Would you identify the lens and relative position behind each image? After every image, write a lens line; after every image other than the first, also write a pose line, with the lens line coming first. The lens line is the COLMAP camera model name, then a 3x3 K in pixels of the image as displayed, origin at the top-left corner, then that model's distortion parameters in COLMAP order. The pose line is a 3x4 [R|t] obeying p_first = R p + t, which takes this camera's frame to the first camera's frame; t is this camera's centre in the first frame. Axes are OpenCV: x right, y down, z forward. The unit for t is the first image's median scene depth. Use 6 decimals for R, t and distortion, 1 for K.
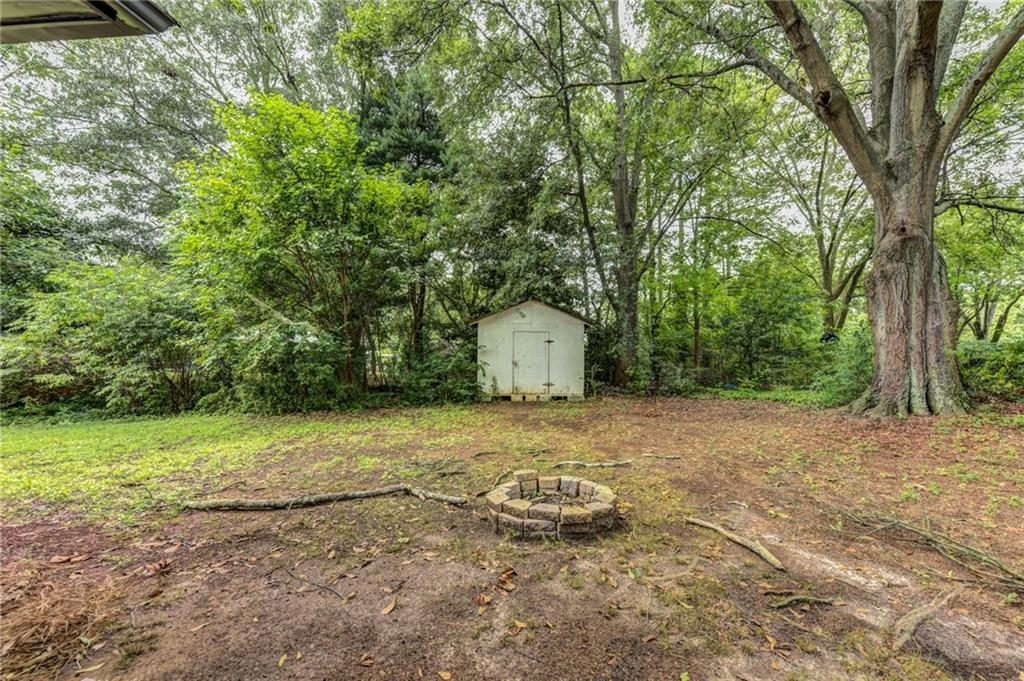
lens RADIAL K [[413.1, 0, 512.0], [0, 413.1, 340.5], [0, 0, 1]] dist [0.029902, -0.000005]
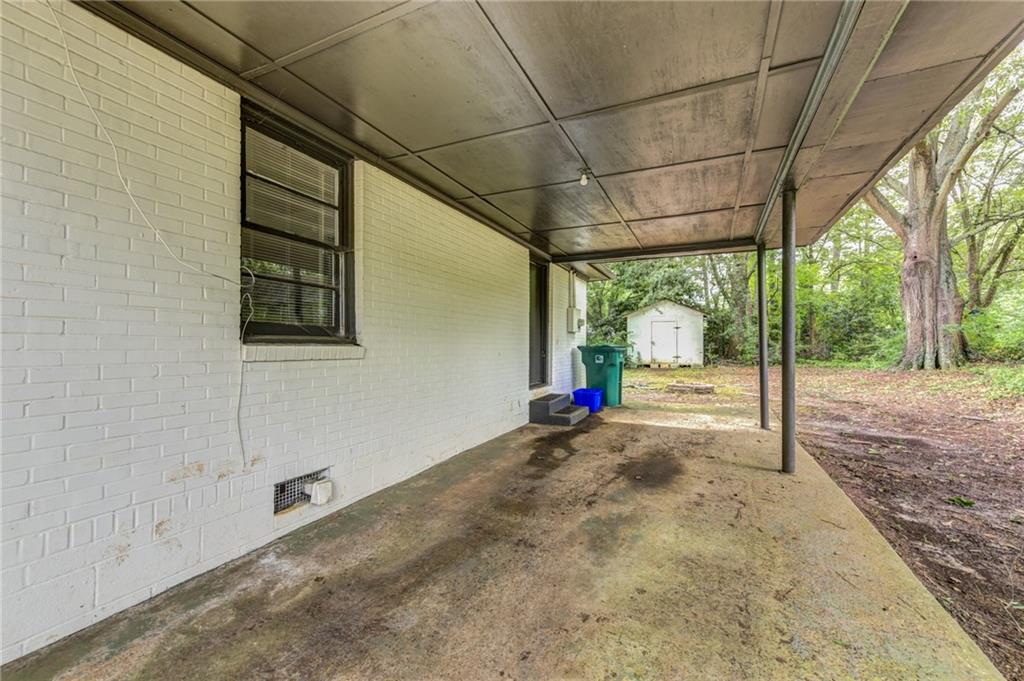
lens RADIAL K [[413.1, 0, 512.0], [0, 413.1, 340.5], [0, 0, 1]] dist [0.029902, -0.000005]
pose [[0.965184, -0.013920, -0.261199, -0.102443], [0.024617, 0.998985, 0.037727, -0.025159], [0.260409, -0.042843, 0.964547, -0.645651]]
